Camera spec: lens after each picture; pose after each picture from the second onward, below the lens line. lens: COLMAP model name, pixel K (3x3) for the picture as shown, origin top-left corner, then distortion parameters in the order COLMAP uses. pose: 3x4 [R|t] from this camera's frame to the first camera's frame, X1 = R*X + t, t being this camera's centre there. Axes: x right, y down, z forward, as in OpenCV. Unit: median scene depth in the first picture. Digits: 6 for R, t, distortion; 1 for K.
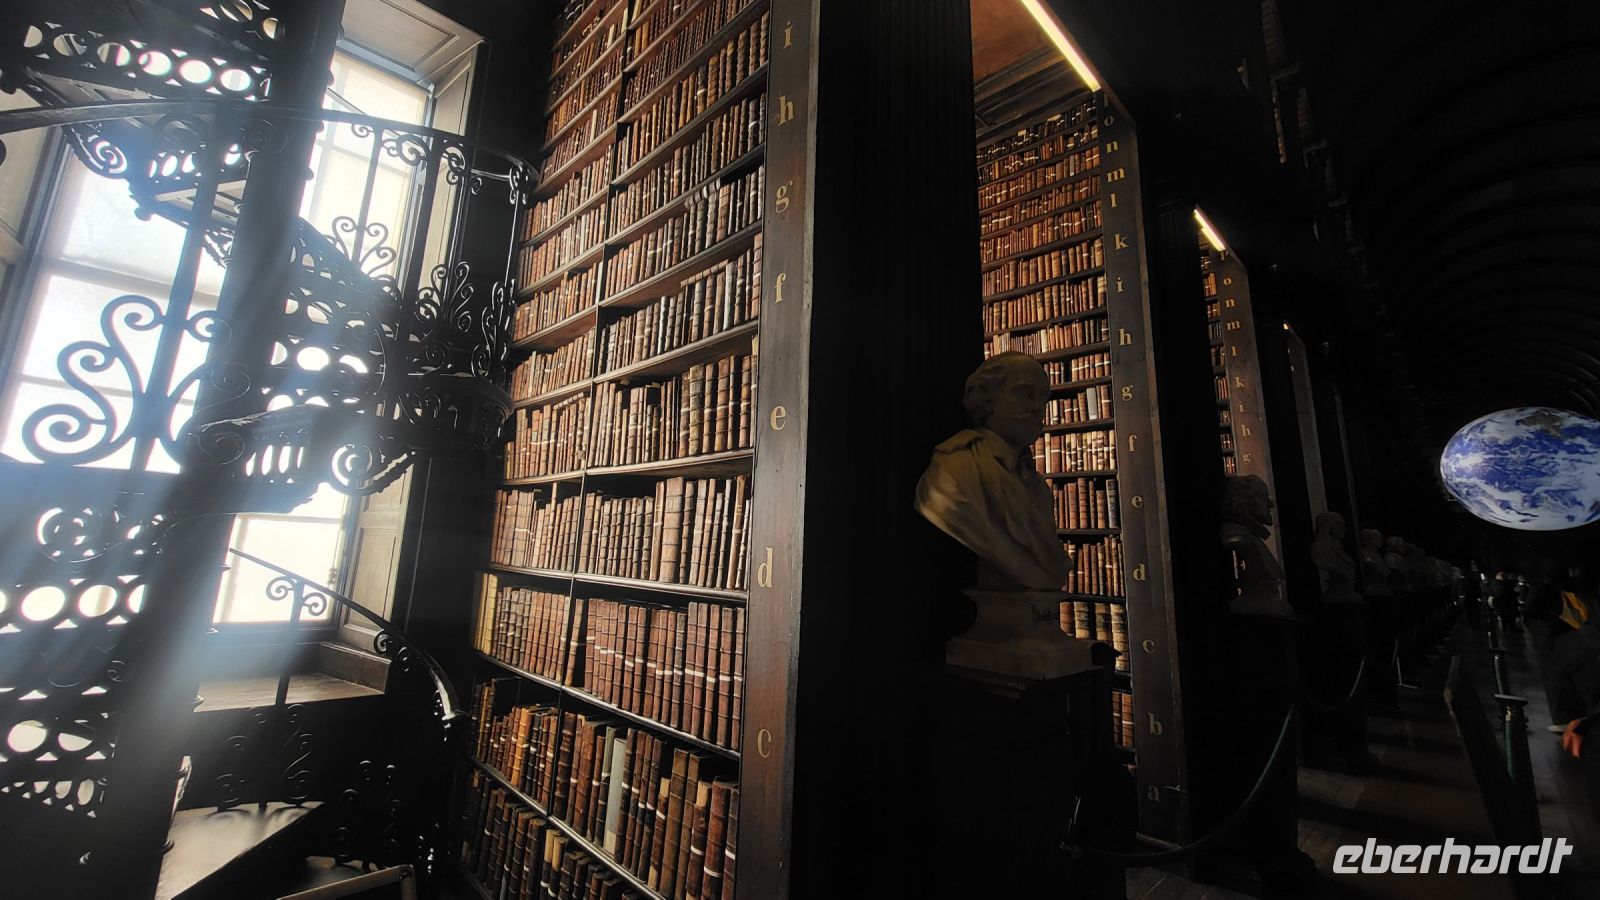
lens RADIAL K [[627.8, 0, 800.5], [0, 627.8, 426.3], [0, 0, 1]] dist [-0.001479, -0.000179]
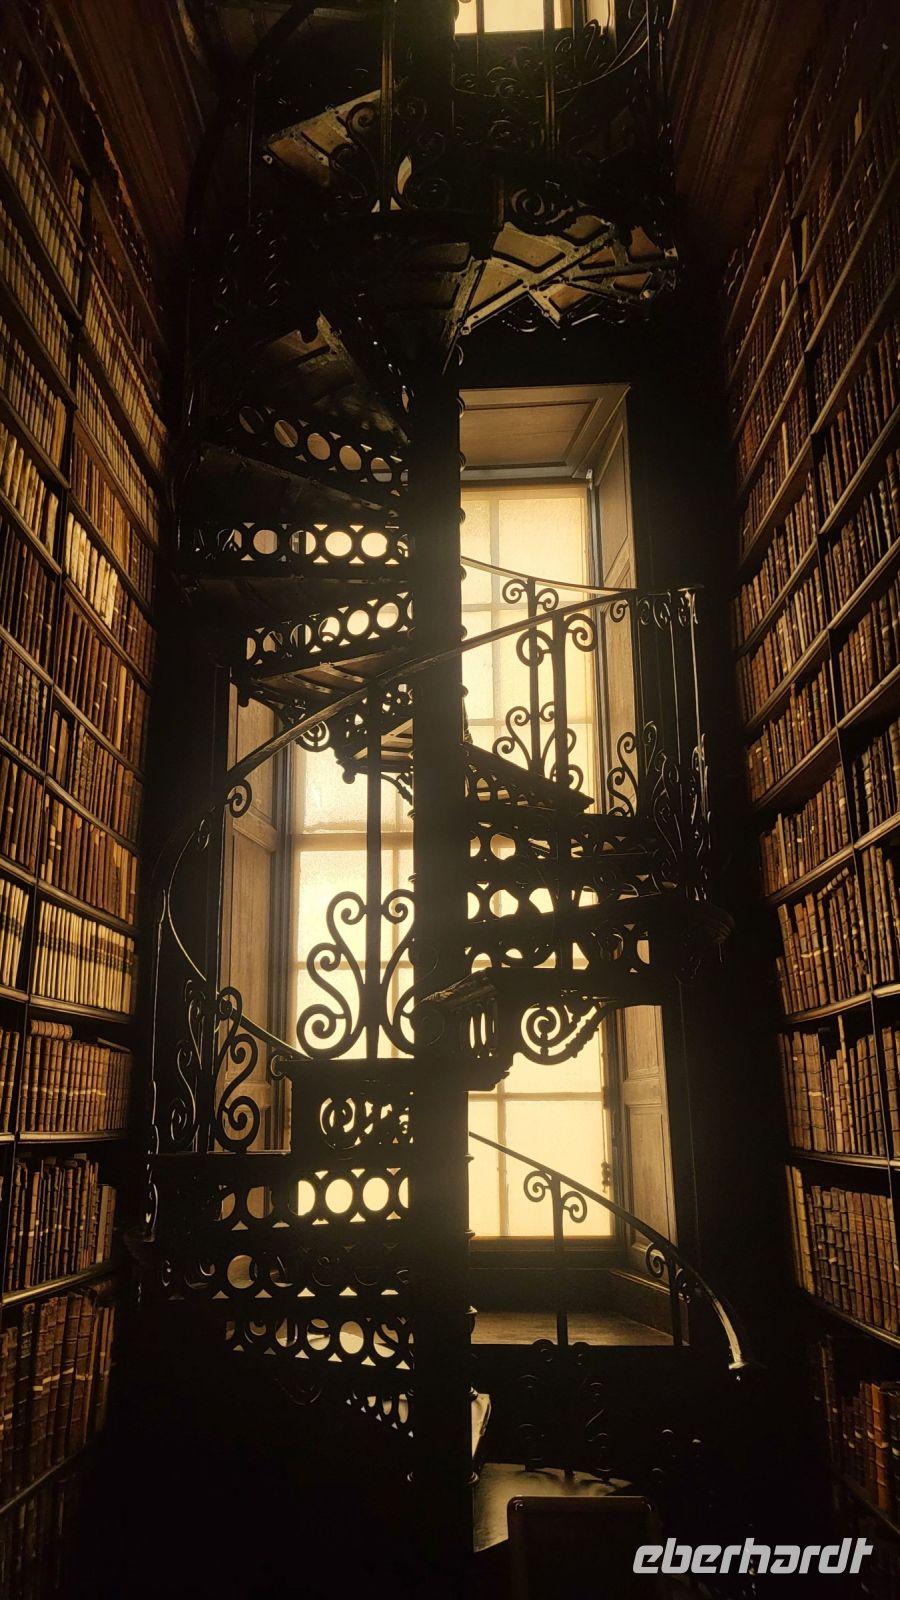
lens RADIAL K [[1185.1, 0, 444.6], [0, 1185.1, 797.3], [0, 0, 1]] dist [0.043091, -0.003205]
pose [[0.695486, -0.233338, -0.679598, 0.200877], [0.178811, 0.972254, -0.150830, -0.013844], [0.695936, -0.016619, 0.717912, -0.140553]]
